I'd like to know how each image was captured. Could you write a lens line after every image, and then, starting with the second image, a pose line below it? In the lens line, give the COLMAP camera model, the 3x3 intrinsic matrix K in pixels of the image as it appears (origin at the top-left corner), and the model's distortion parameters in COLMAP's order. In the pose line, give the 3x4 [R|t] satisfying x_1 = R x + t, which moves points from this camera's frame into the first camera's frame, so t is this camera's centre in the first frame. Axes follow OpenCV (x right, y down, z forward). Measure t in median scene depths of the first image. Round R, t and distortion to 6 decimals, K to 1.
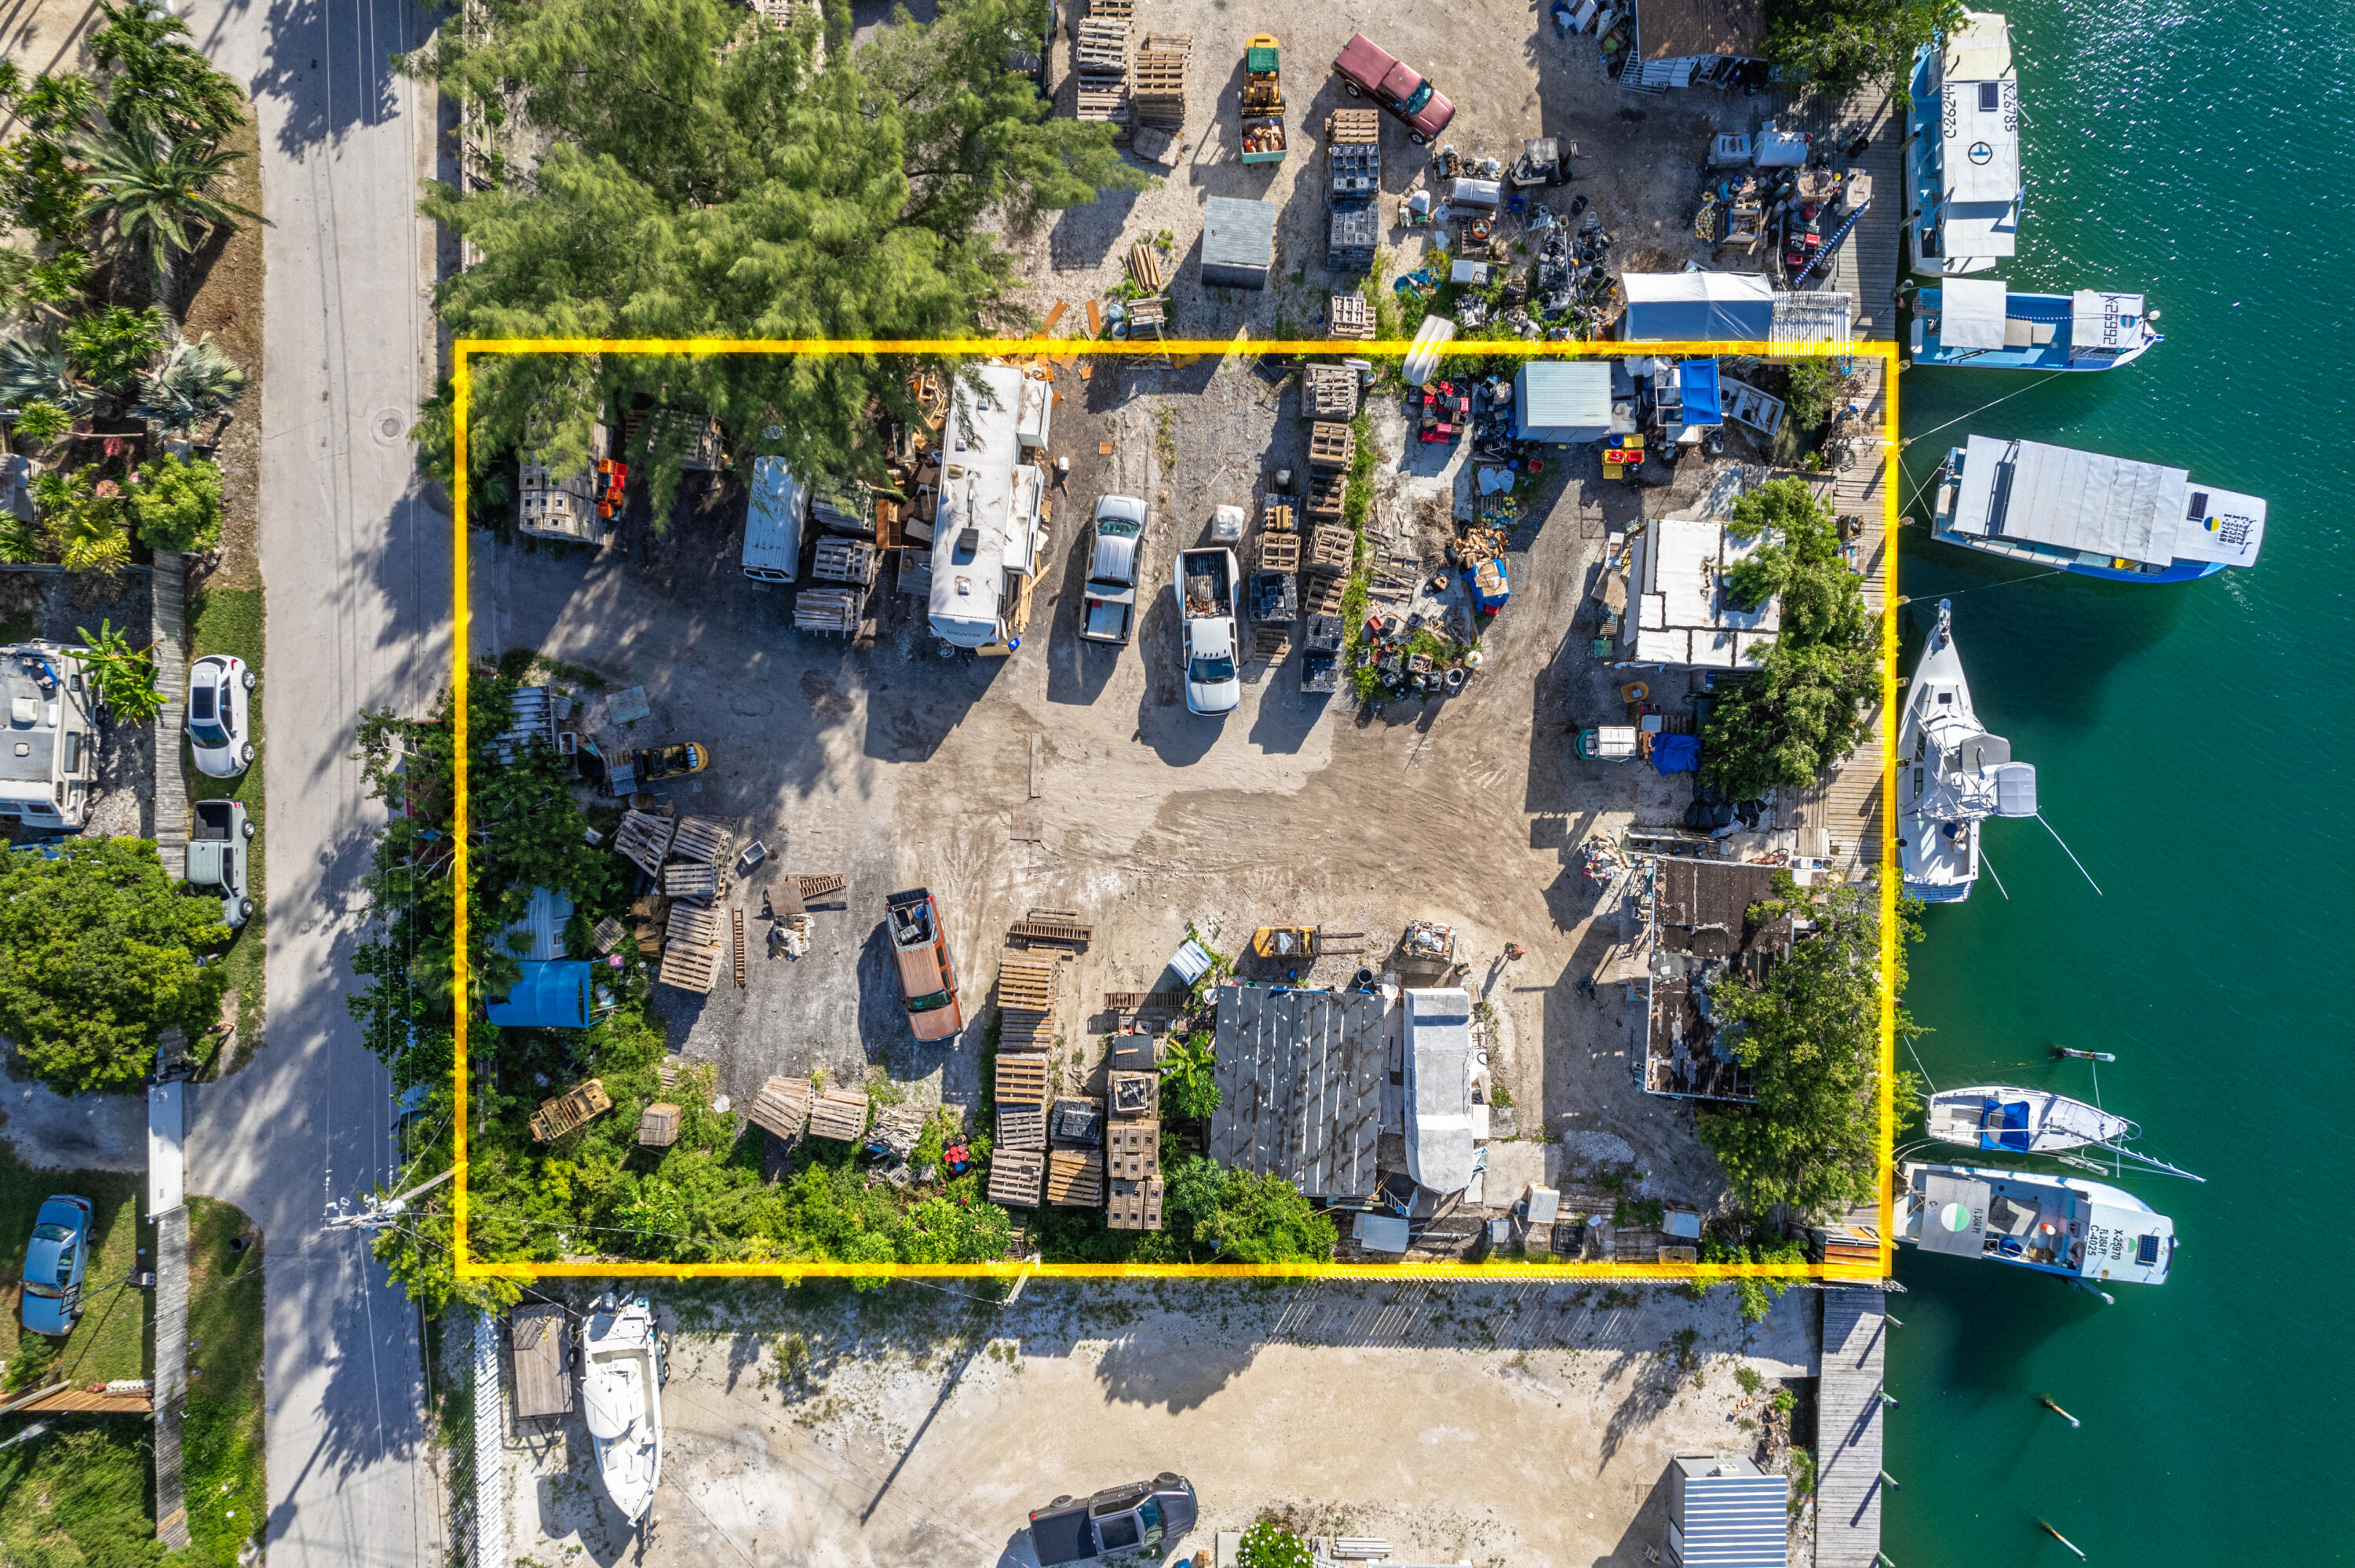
lens RADIAL K [[1504.0, 0, 1180.9], [0, 1504.0, 789.4], [0, 0, 1]] dist [-0.068538, 0.057116]
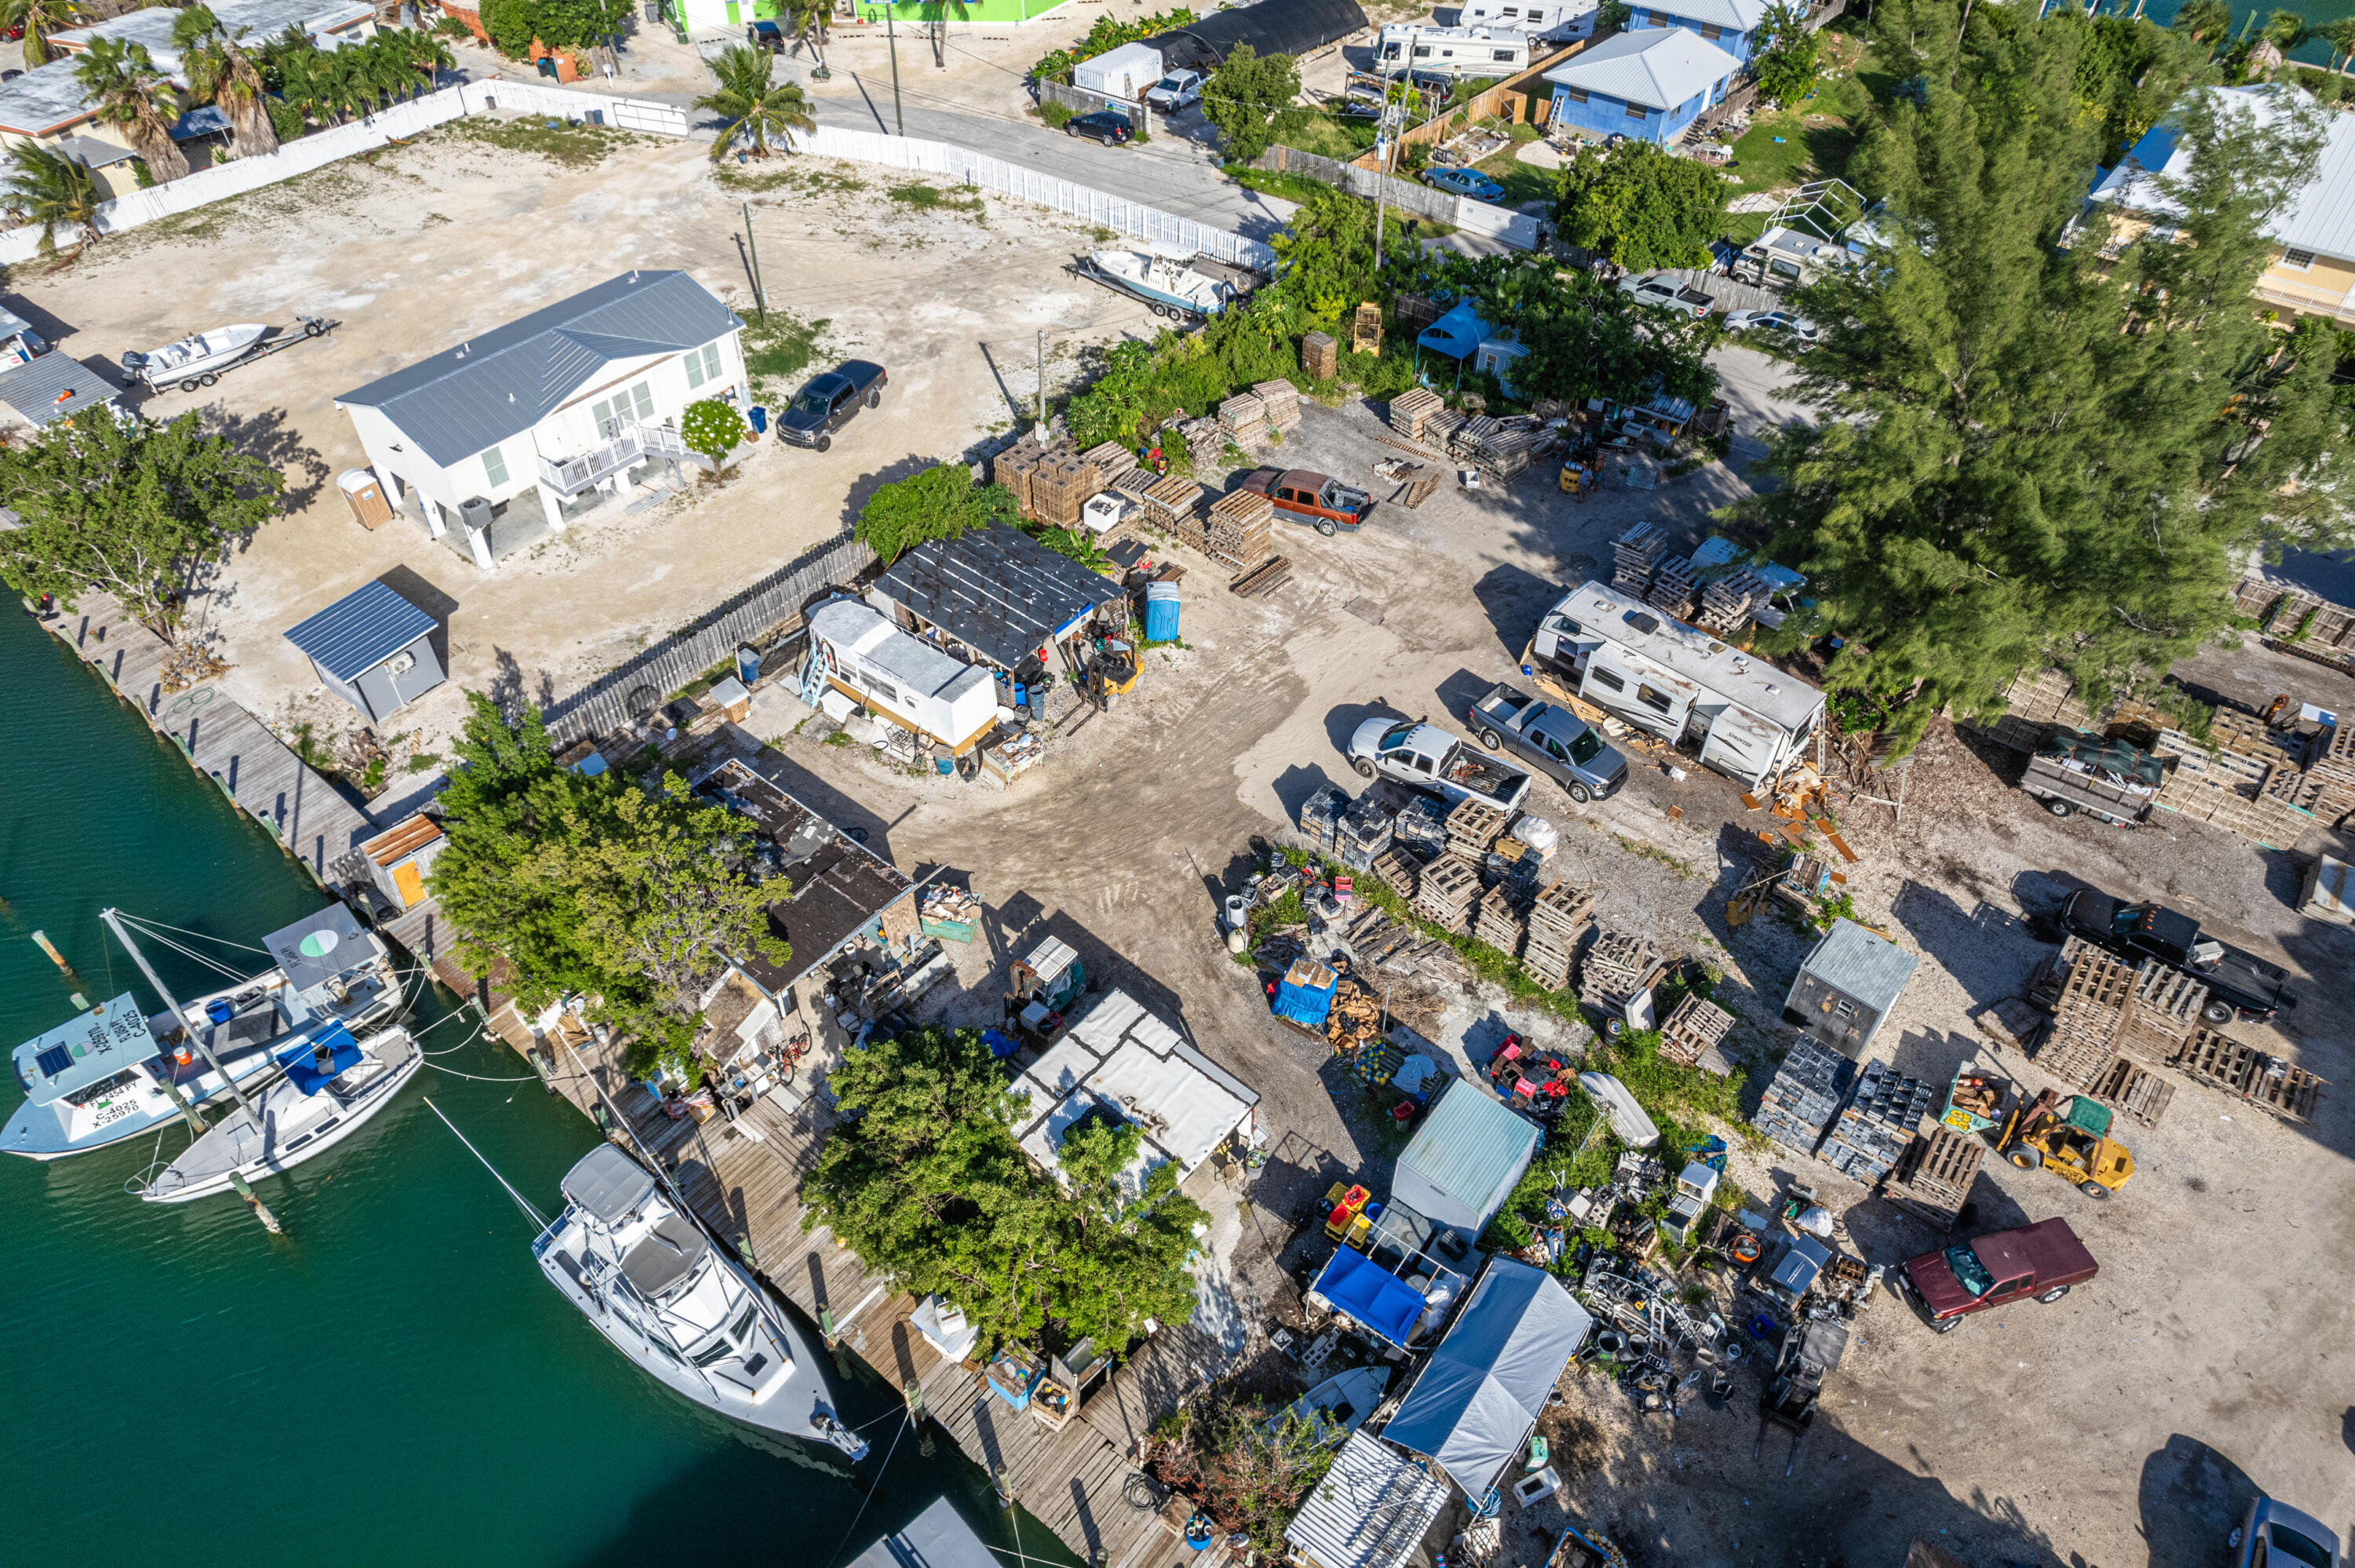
lens RADIAL K [[1508.8, 0, 1179.3], [0, 1508.8, 791.6], [0, 0, 1]] dist [-0.082702, 0.076579]
pose [[-0.609322, 0.551856, -0.569369, 0.632708], [-0.792889, -0.417373, 0.443990, -0.388315], [0.007380, 0.721979, 0.691875, 0.382994]]
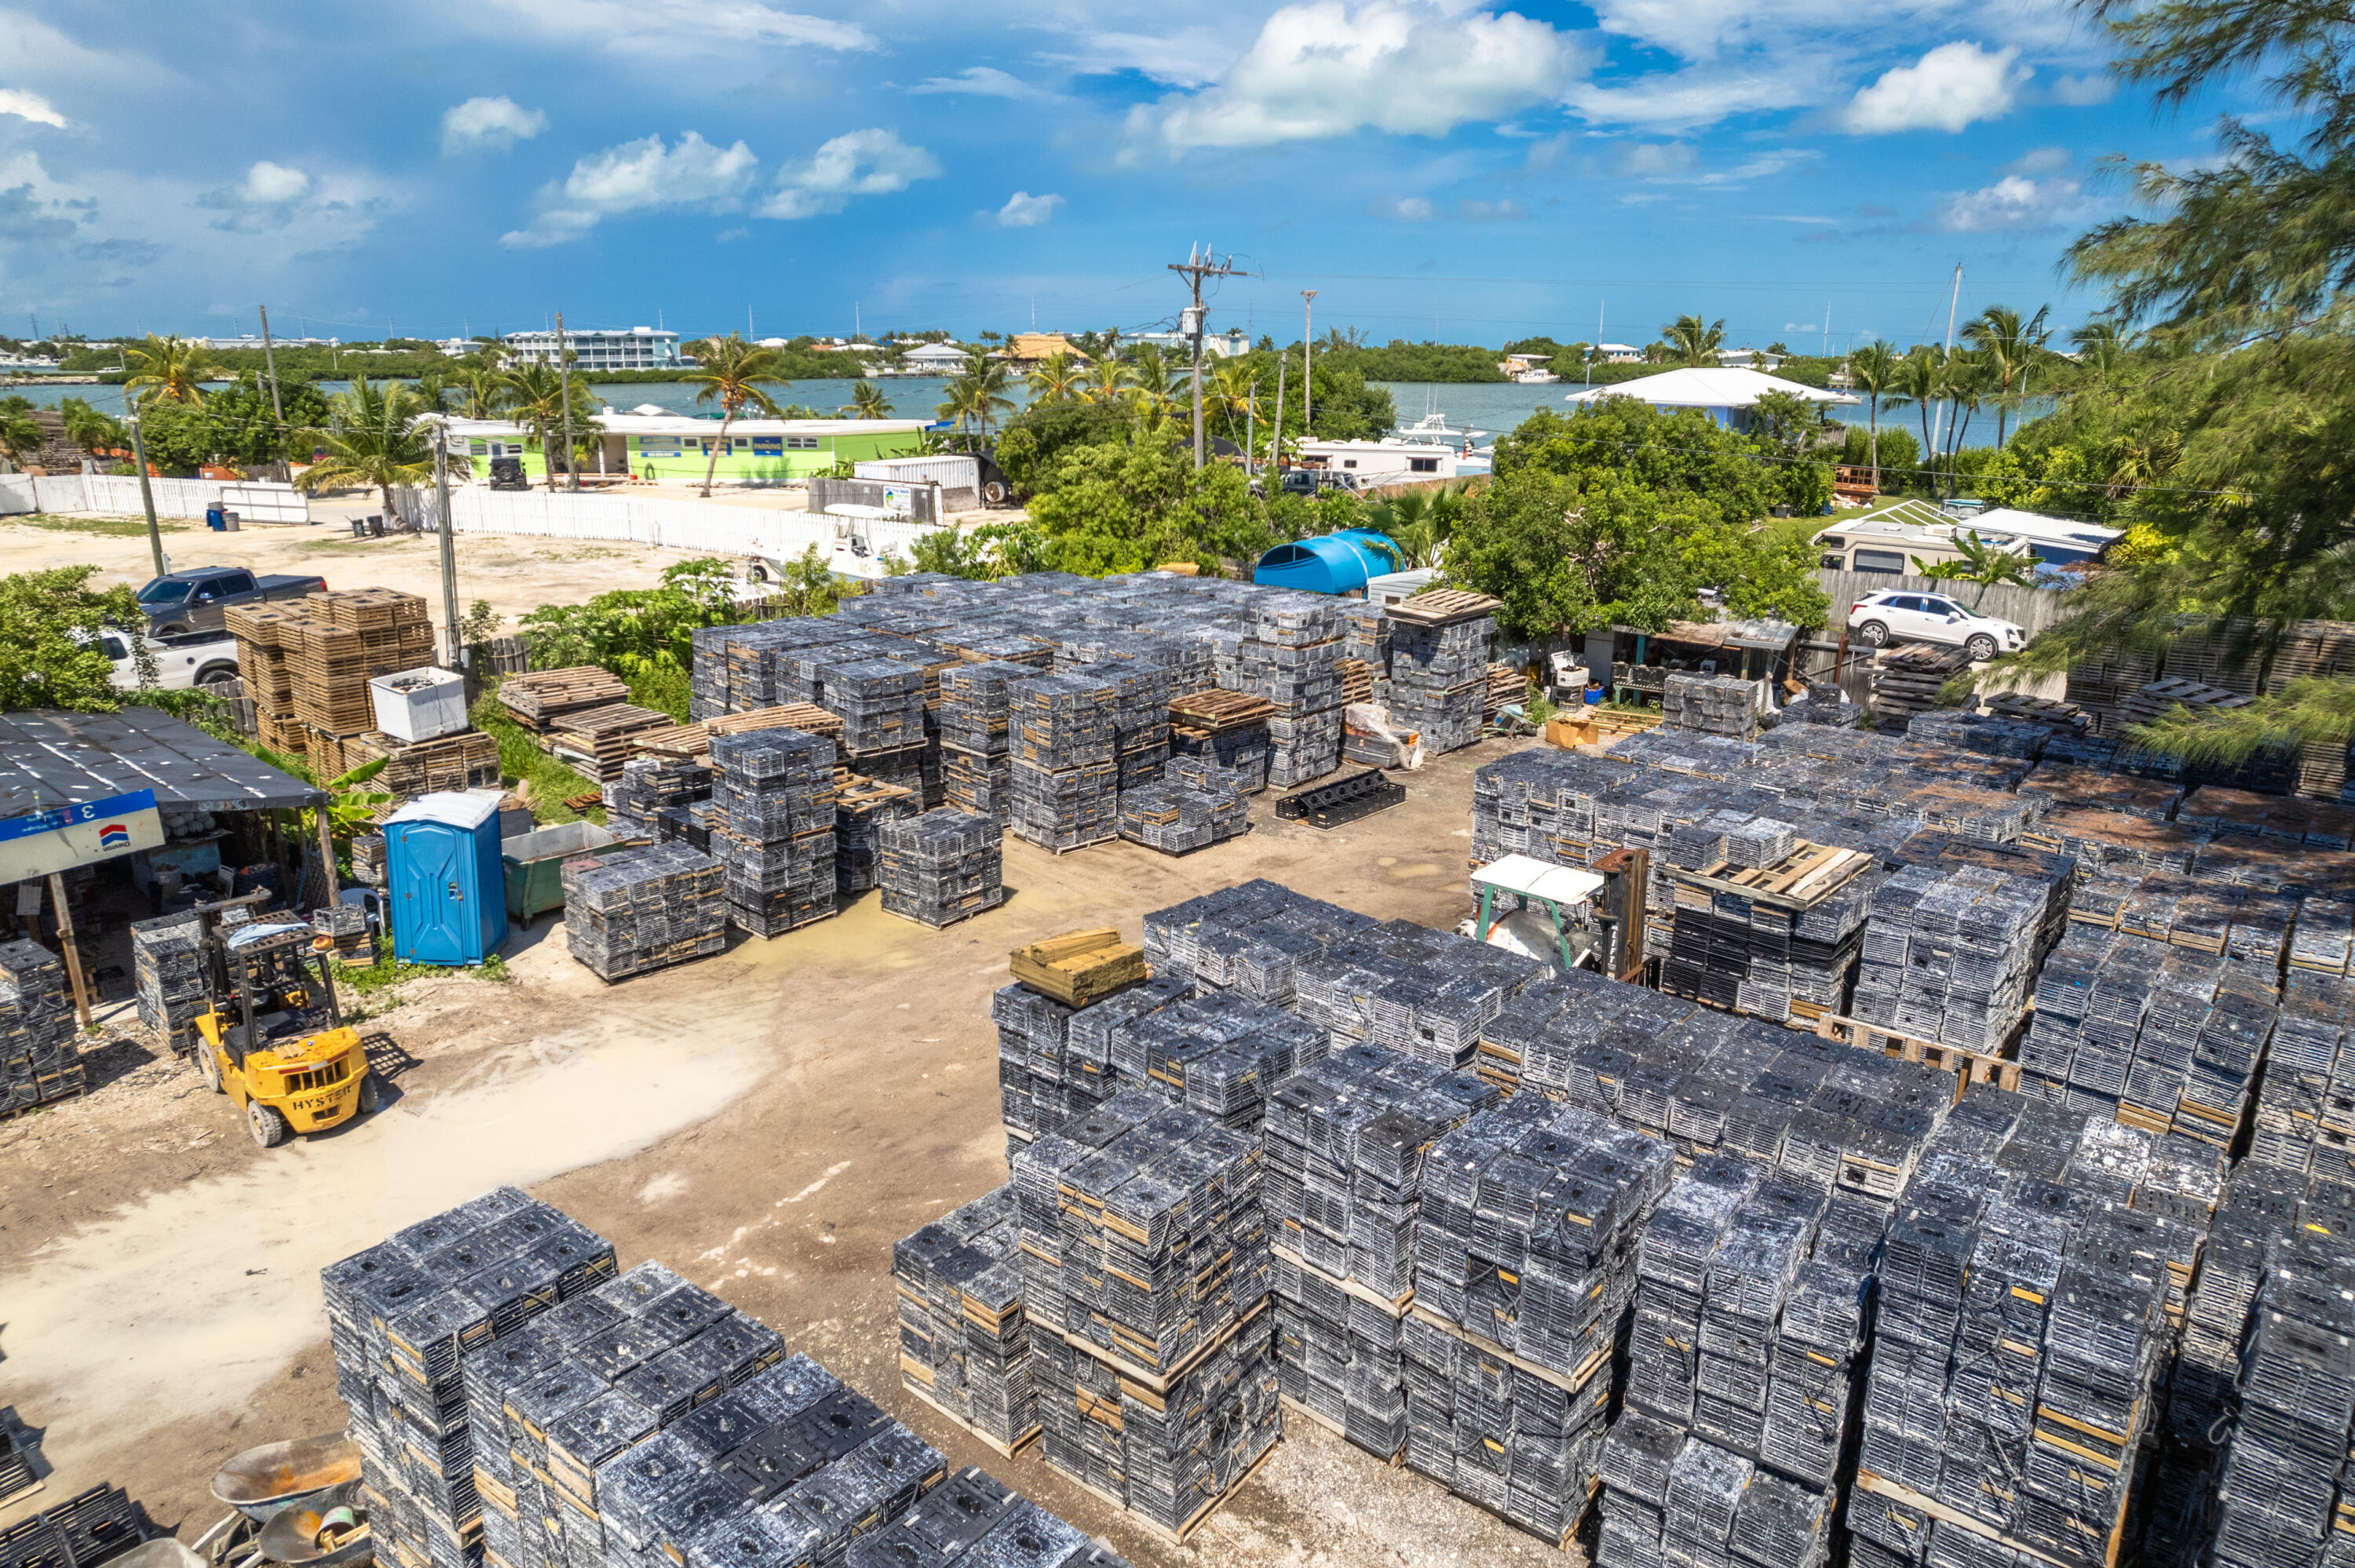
lens RADIAL K [[1504.0, 0, 1180.9], [0, 1504.0, 789.4], [0, 0, 1]] dist [-0.068538, 0.057116]
pose [[-0.611336, 0.222667, -0.759399, 0.162585], [-0.791296, -0.158749, 0.590466, -0.229158], [0.010924, 0.961883, 0.273244, 0.871492]]
